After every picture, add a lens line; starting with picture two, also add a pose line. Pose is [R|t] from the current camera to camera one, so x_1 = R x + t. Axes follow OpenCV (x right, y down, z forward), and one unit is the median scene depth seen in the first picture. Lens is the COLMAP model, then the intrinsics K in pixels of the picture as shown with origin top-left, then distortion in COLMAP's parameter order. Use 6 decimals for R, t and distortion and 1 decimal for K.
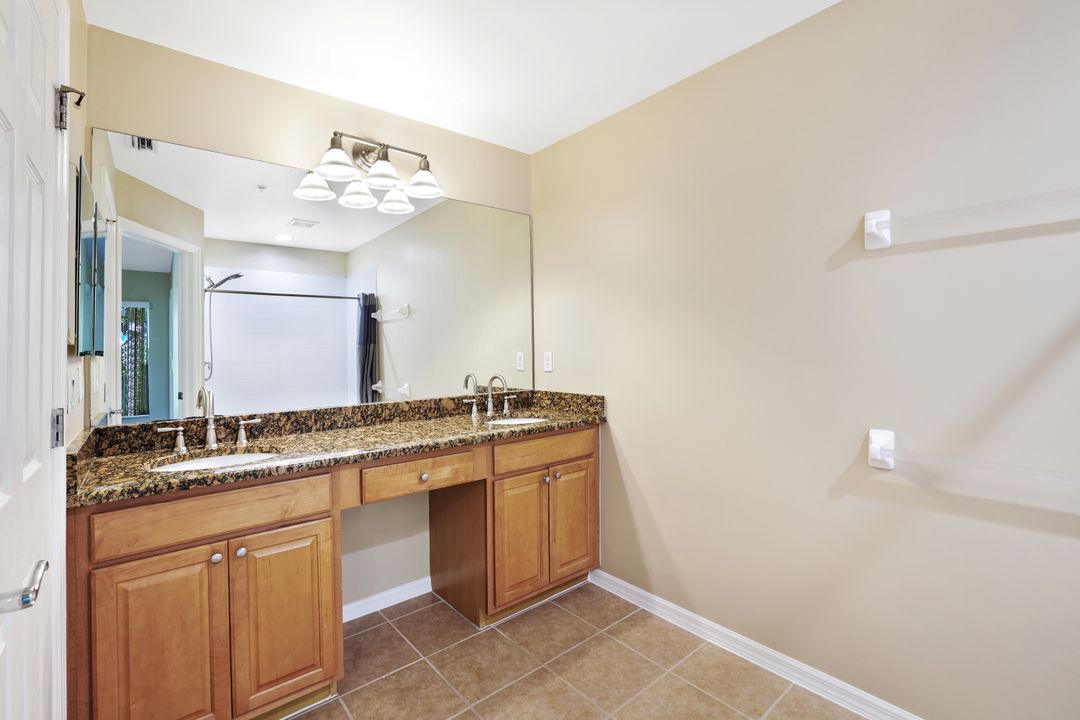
lens RADIAL K [[467.0, 0, 540.0], [0, 467.0, 360.0], [0, 0, 1]] dist [-0.048397, 0.018626]
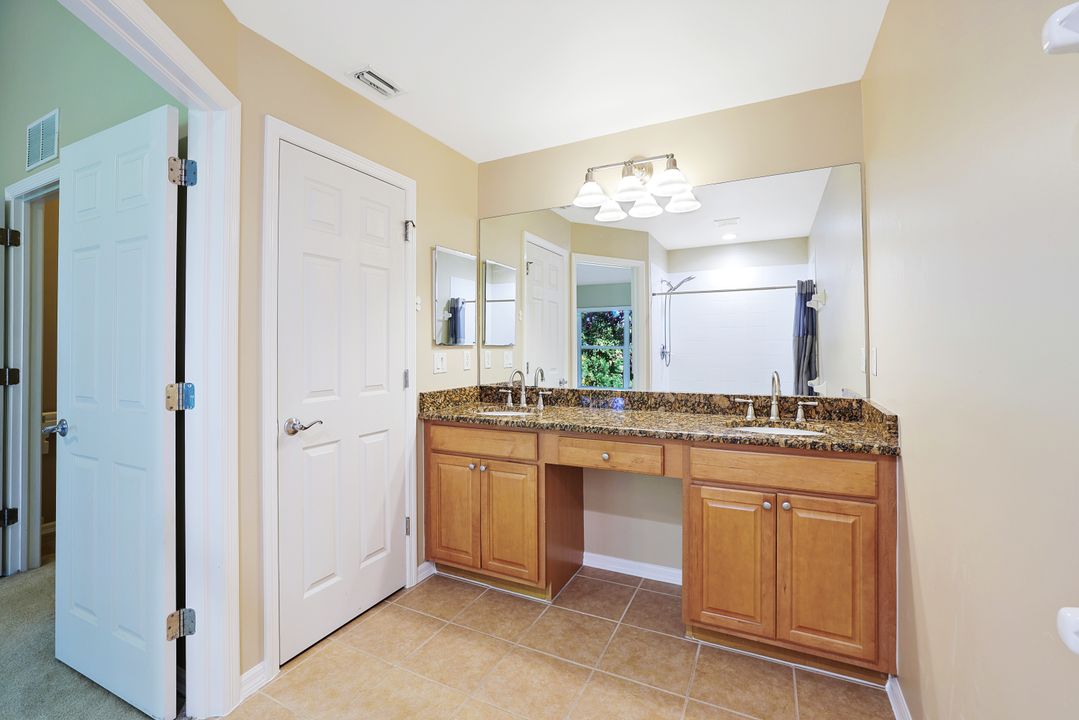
lens RADIAL K [[484.3, 0, 536.7], [0, 484.3, 352.8], [0, 0, 1]] dist [-0.051043, 0.022208]
pose [[0.399126, 0.025057, -0.916554, 0.615382], [-0.021506, 0.999607, 0.017963, -0.014580], [0.916644, 0.012542, 0.399508, 0.303578]]
